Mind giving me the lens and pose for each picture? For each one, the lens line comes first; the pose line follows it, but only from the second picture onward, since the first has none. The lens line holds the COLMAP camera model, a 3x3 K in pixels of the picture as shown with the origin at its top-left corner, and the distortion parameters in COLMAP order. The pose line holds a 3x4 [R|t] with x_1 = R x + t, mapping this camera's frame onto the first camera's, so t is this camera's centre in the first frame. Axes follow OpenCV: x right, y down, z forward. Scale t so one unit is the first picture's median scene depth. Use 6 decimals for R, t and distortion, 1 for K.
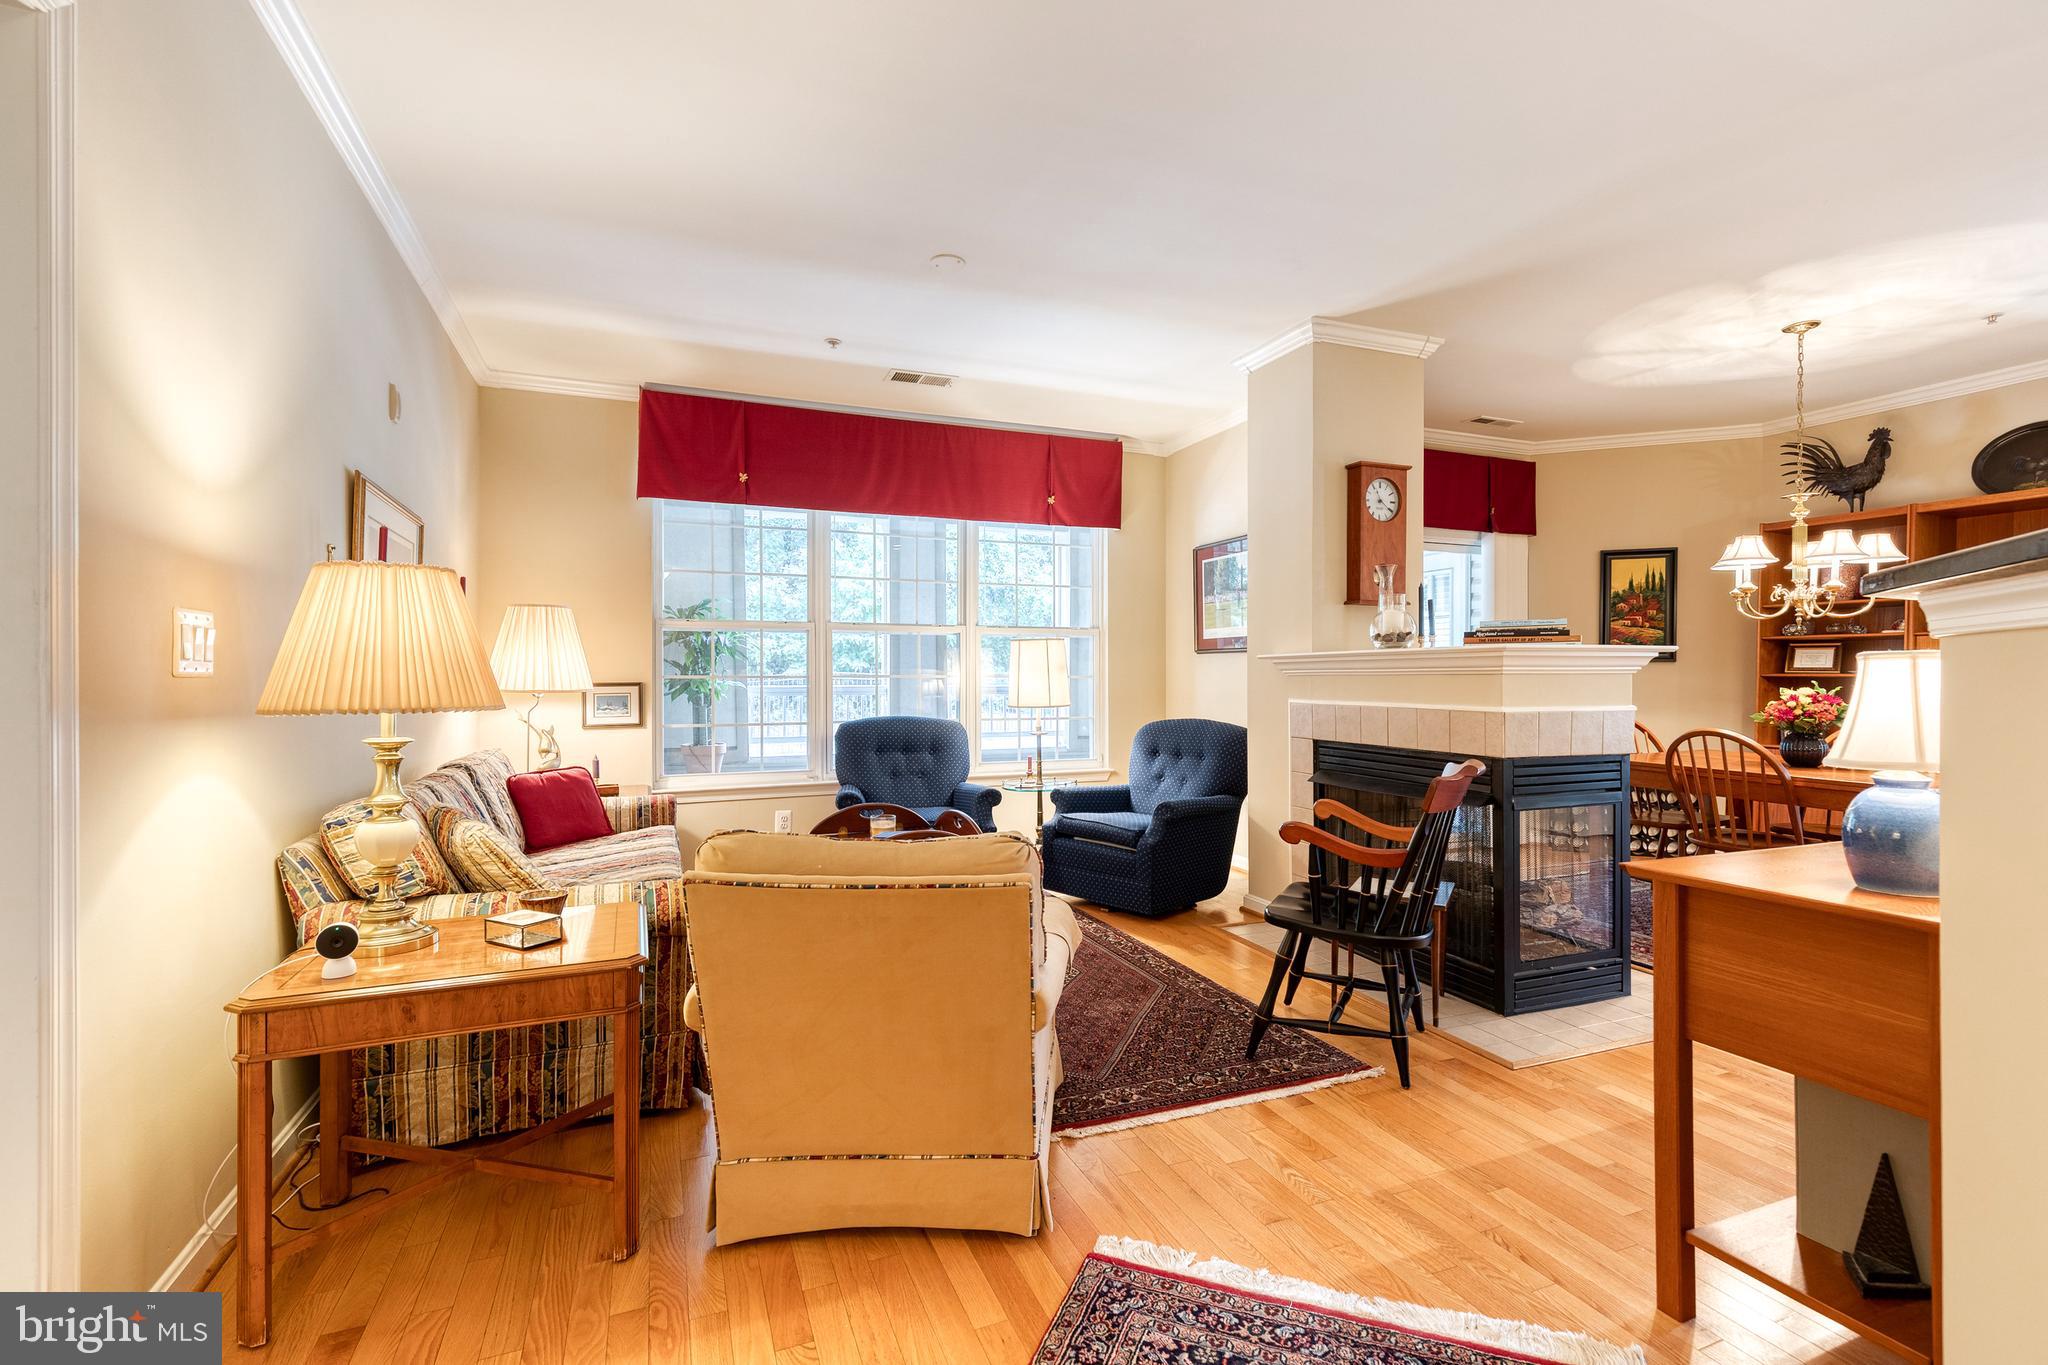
lens RADIAL K [[929.5, 0, 1050.0], [0, 929.5, 681.7], [0, 0, 1]] dist [0.001204, -0.000259]
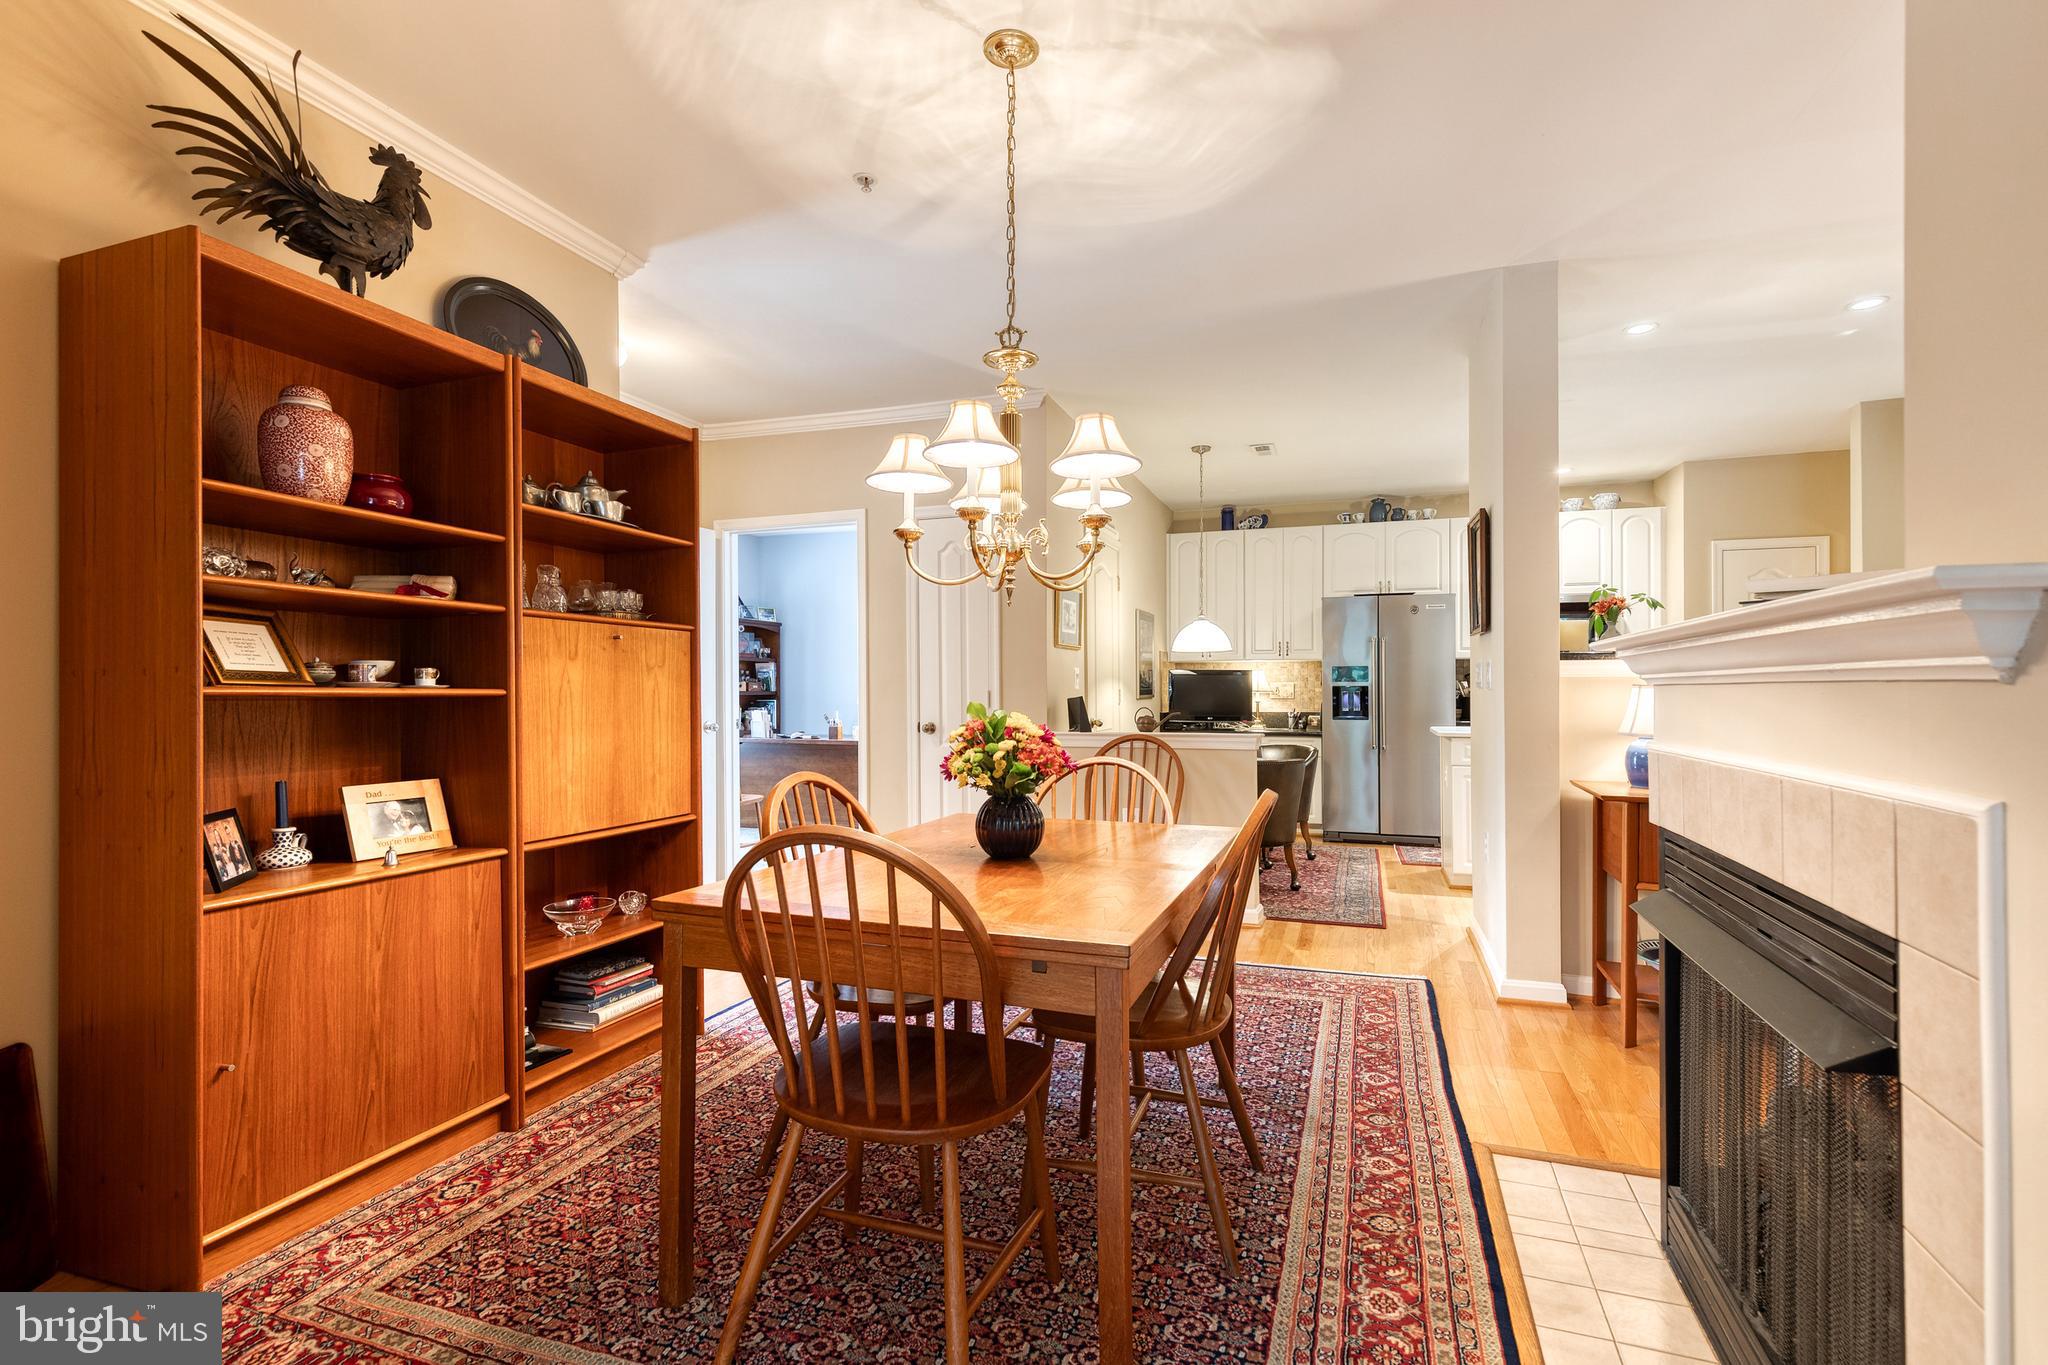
lens RADIAL K [[923.0, 0, 1047.7], [0, 923.0, 682.6], [0, 0, 1]] dist [0.008478, -0.000856]
pose [[-0.746284, 0.006694, 0.665594, 0.392402], [0.004452, 0.999977, -0.005066, -0.008759], [-0.665612, -0.000818, -0.746297, 1.259039]]
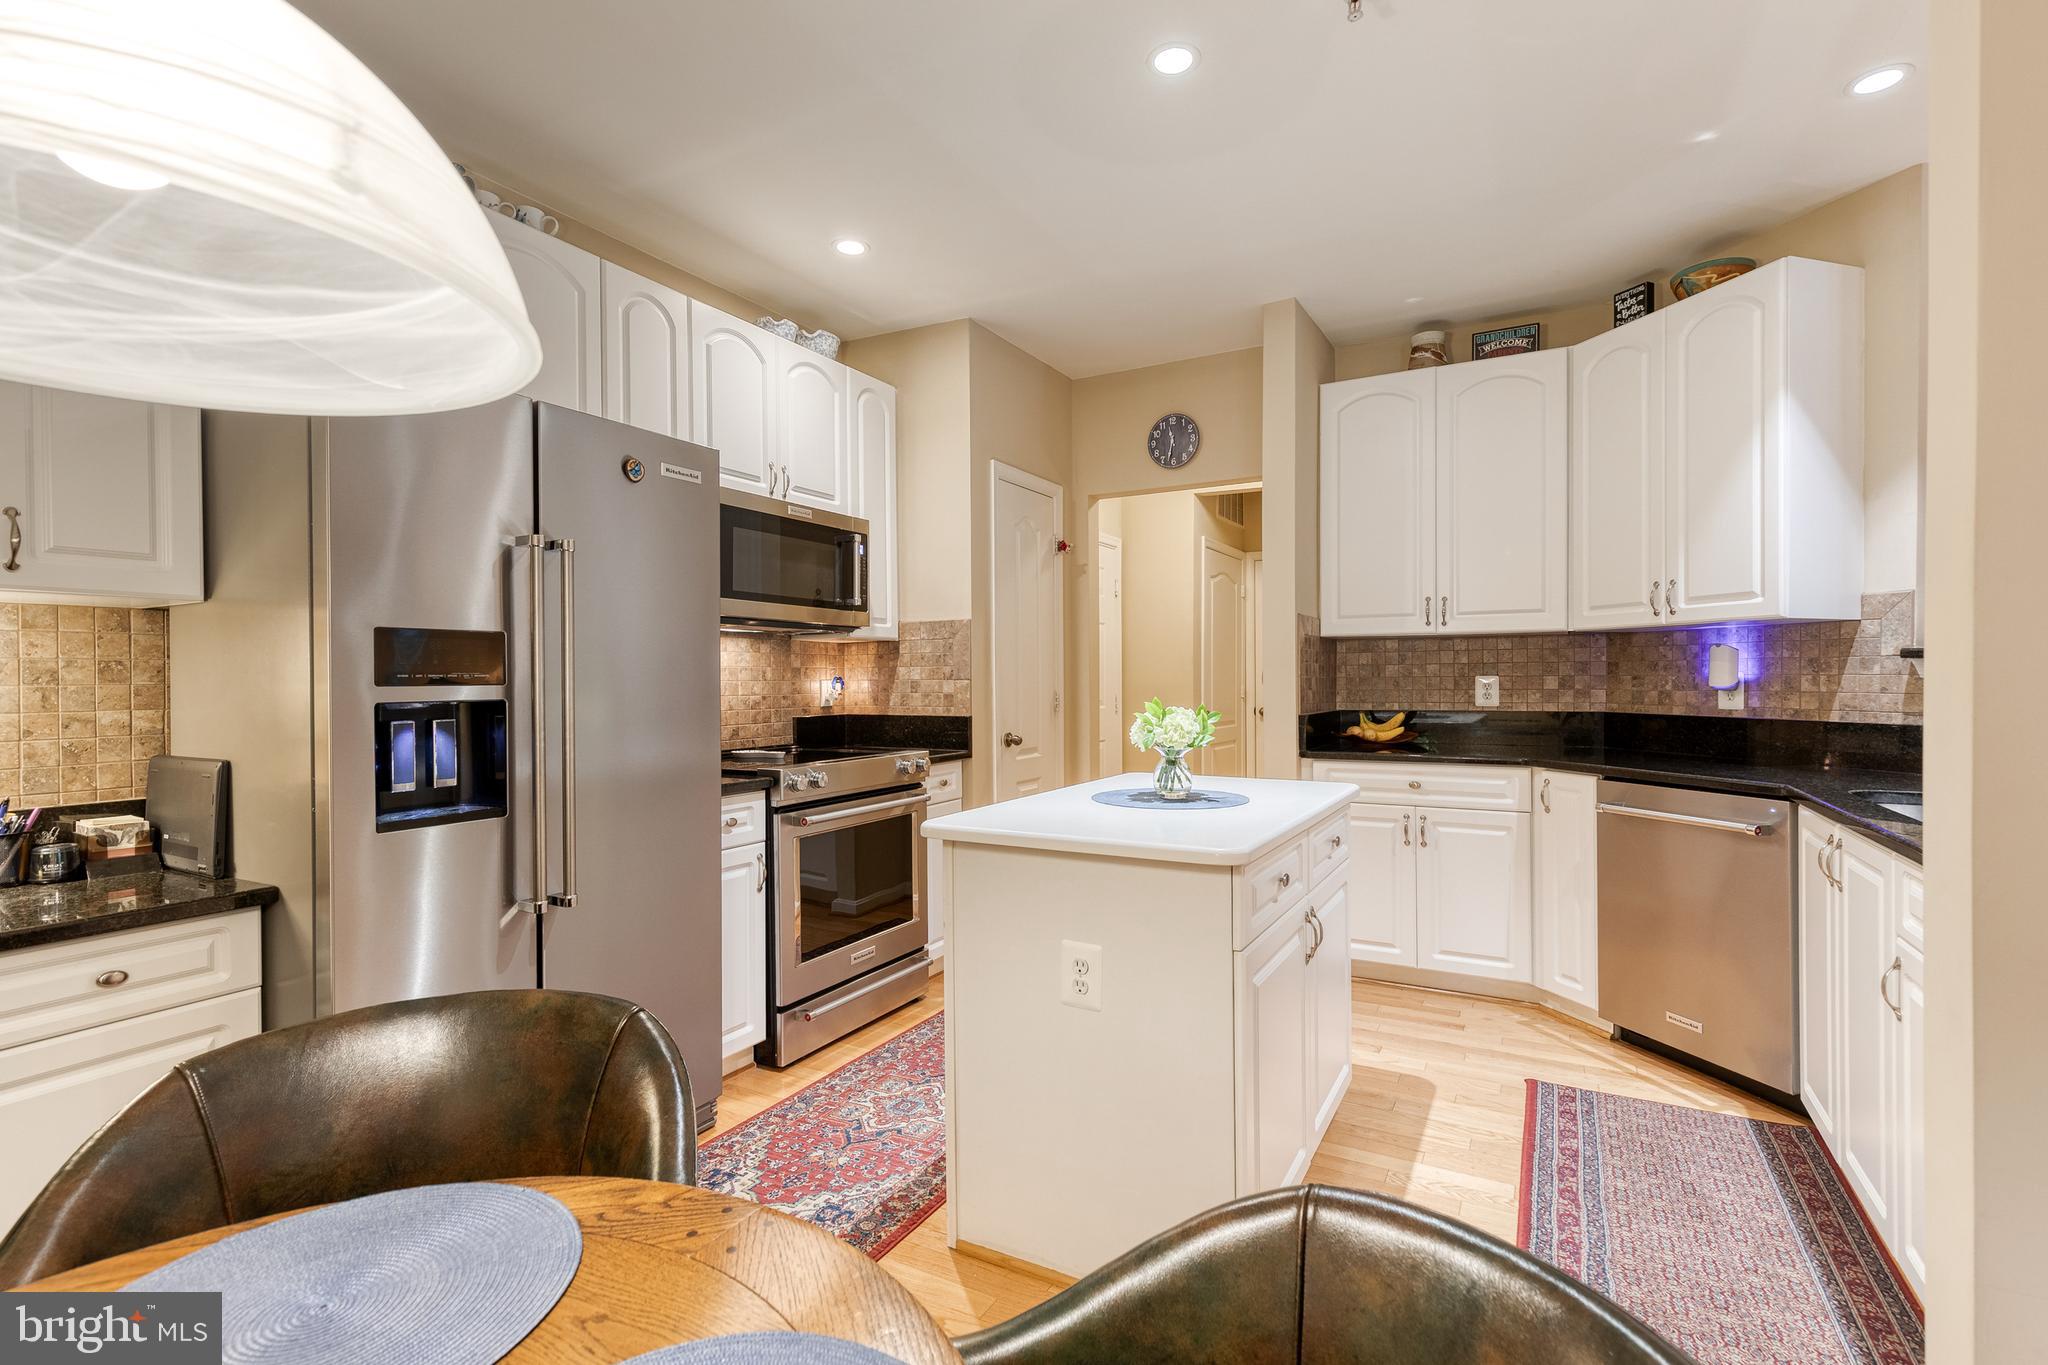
lens RADIAL K [[934.9, 0, 1043.5], [0, 934.9, 684.9], [0, 0, 1]] dist [0.004905, 0.000132]
pose [[-0.784450, 0.011628, -0.620083, 1.083553], [0.006467, 0.999923, 0.010570, -0.018805], [0.620158, 0.004282, -0.784465, 0.289095]]
